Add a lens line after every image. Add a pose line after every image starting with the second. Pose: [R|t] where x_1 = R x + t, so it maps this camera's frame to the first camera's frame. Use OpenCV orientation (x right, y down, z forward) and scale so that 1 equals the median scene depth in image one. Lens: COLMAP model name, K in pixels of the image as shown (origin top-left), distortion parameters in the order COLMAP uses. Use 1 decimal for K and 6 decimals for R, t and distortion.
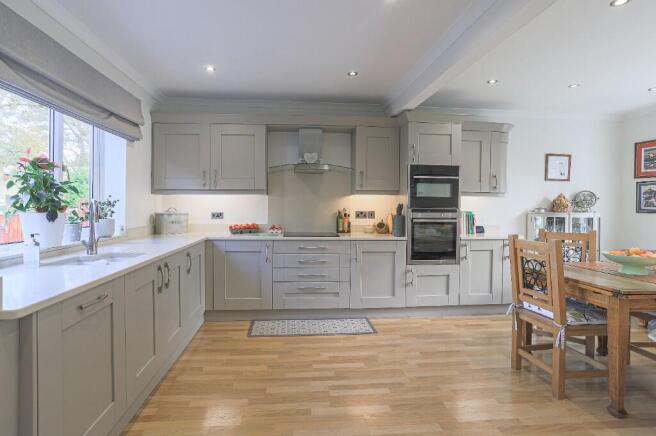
lens RADIAL K [[345.6, 0, 325.8], [0, 345.6, 207.6], [0, 0, 1]] dist [-0.061710, 0.042054]
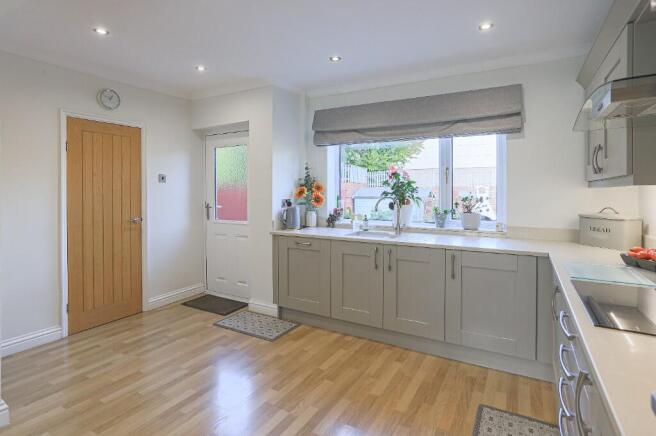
lens RADIAL K [[342.3, 0, 326.5], [0, 342.3, 199.1], [0, 0, 1]] dist [-0.061252, 0.039253]
pose [[-0.596696, 0.013302, -0.802357, 0.398554], [-0.010129, 0.999658, 0.024105, -0.027955], [0.802403, 0.022510, -0.596357, 0.973584]]
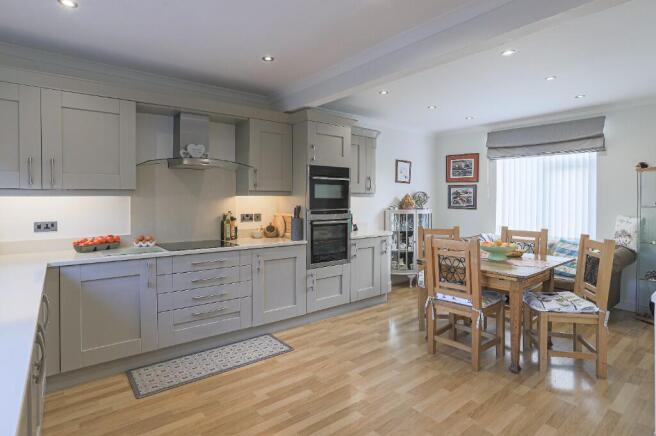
lens RADIAL K [[342.3, 0, 326.5], [0, 342.3, 199.1], [0, 0, 1]] dist [-0.061252, 0.039253]
pose [[0.836608, -0.006271, 0.547766, -0.236324], [0.008468, 0.999963, -0.001486, -0.027352], [-0.547736, 0.005882, 0.836630, 0.173823]]
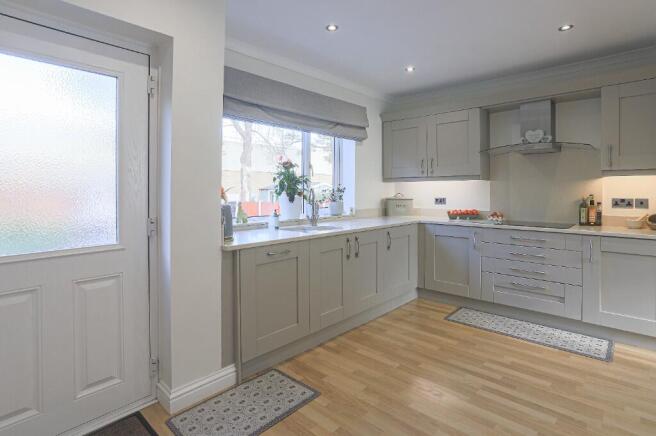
lens RADIAL K [[351.1, 0, 326.6], [0, 351.1, 192.6], [0, 0, 1]] dist [0.001942, 0.001138]
pose [[0.668585, -0.002820, -0.743631, 0.274171], [0.000333, 0.999994, -0.003492, 0.001127], [0.743636, 0.002087, 0.668582, 0.026494]]
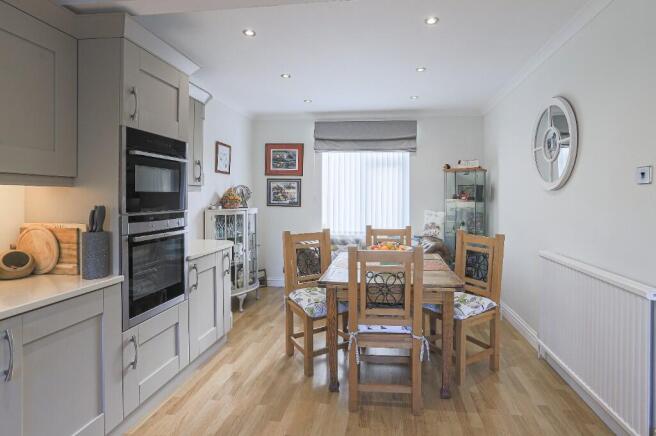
lens RADIAL K [[347.4, 0, 339.7], [0, 347.4, 198.7], [0, 0, 1]] dist [-0.021990, 0.000669]
pose [[0.229237, -0.013273, 0.973280, -0.162006], [0.004524, 0.999911, 0.012570, -0.026070], [-0.973360, 0.001522, 0.229276, 0.585673]]
